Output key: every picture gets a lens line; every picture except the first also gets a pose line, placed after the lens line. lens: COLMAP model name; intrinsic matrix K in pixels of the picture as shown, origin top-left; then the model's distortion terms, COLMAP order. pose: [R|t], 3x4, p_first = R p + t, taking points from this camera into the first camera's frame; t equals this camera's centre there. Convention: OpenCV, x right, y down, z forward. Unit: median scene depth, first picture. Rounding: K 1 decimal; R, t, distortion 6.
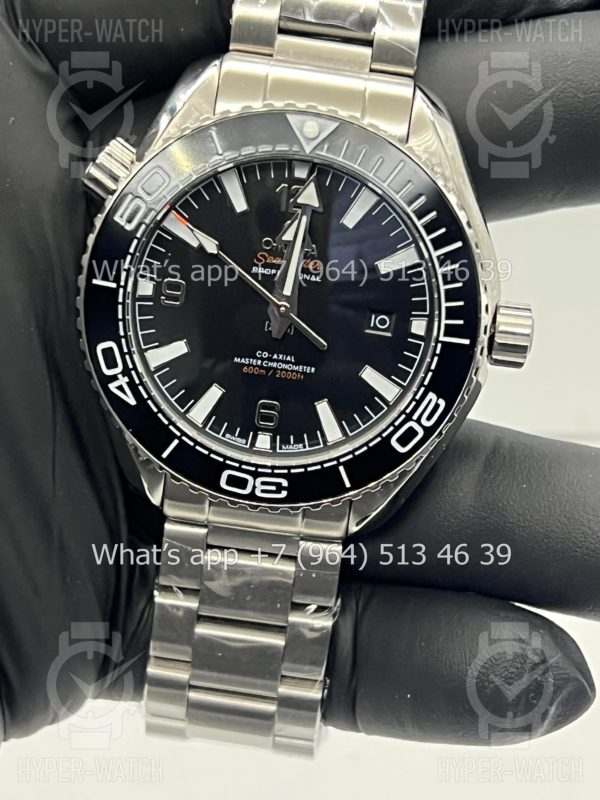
lens RADIAL K [[1889.0, 0, 300.0], [0, 1889.0, 400.0], [0, 0, 1]] dist [0.363927, -2.850919]
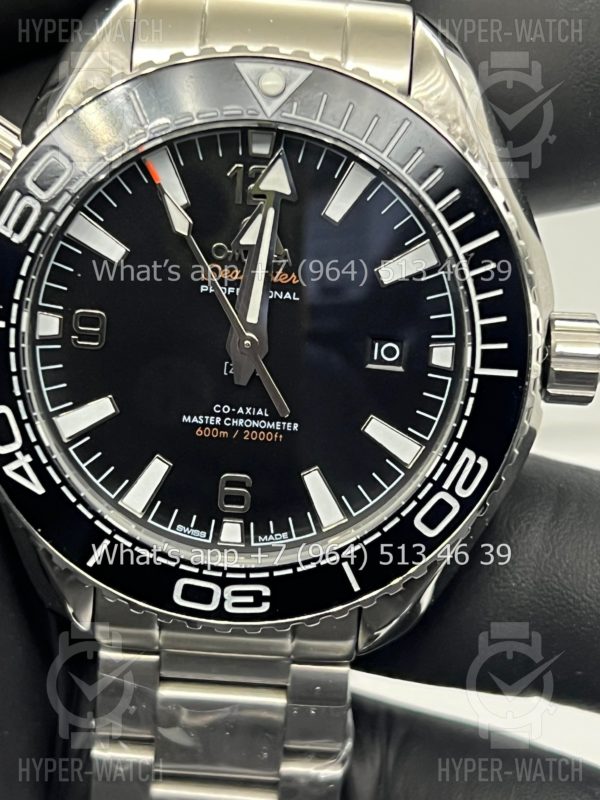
lens RADIAL K [[1889.0, 0, 300.0], [0, 1889.0, 400.0], [0, 0, 1]] dist [0.363927, -2.850919]
pose [[0.997685, -0.063290, 0.024882, -0.008447], [0.063399, 0.997982, -0.003613, -0.023237], [-0.024603, 0.005182, 0.999684, 0.300537]]
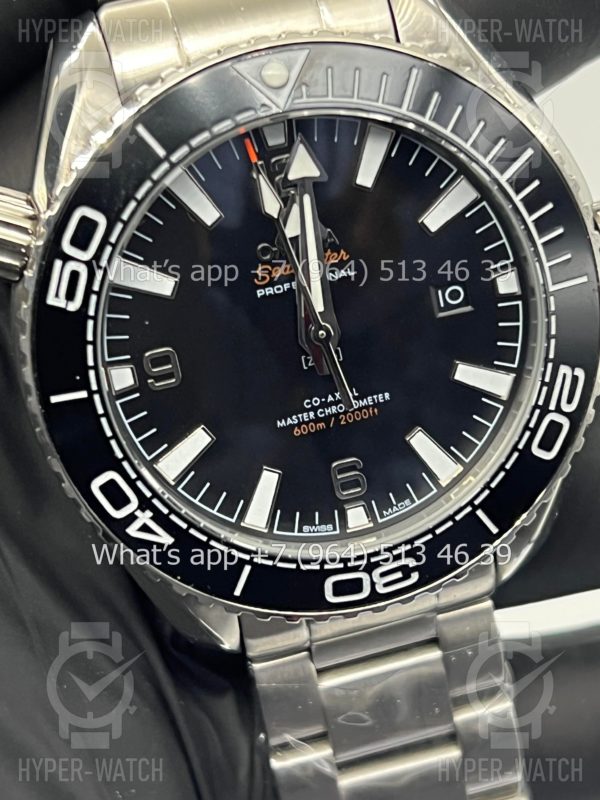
lens RADIAL K [[1889.0, 0, 300.0], [0, 1889.0, 400.0], [0, 0, 1]] dist [0.363927, -2.850919]
pose [[0.921029, -0.373968, 0.108877, -0.099899], [0.364520, 0.926095, 0.097325, -0.094808], [-0.137227, -0.049951, 0.989279, 0.317801]]
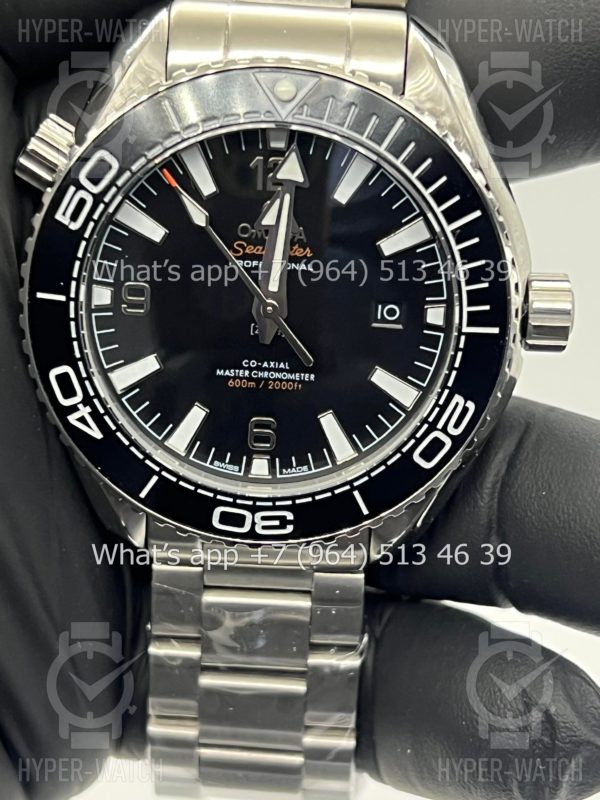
lens RADIAL K [[1889.0, 0, 300.0], [0, 1889.0, 400.0], [0, 0, 1]] dist [0.363927, -2.850919]
pose [[0.996567, -0.082384, -0.008221, 0.007518], [0.082744, 0.994470, 0.064680, -0.060452], [0.002847, -0.065138, 0.997872, 0.173152]]
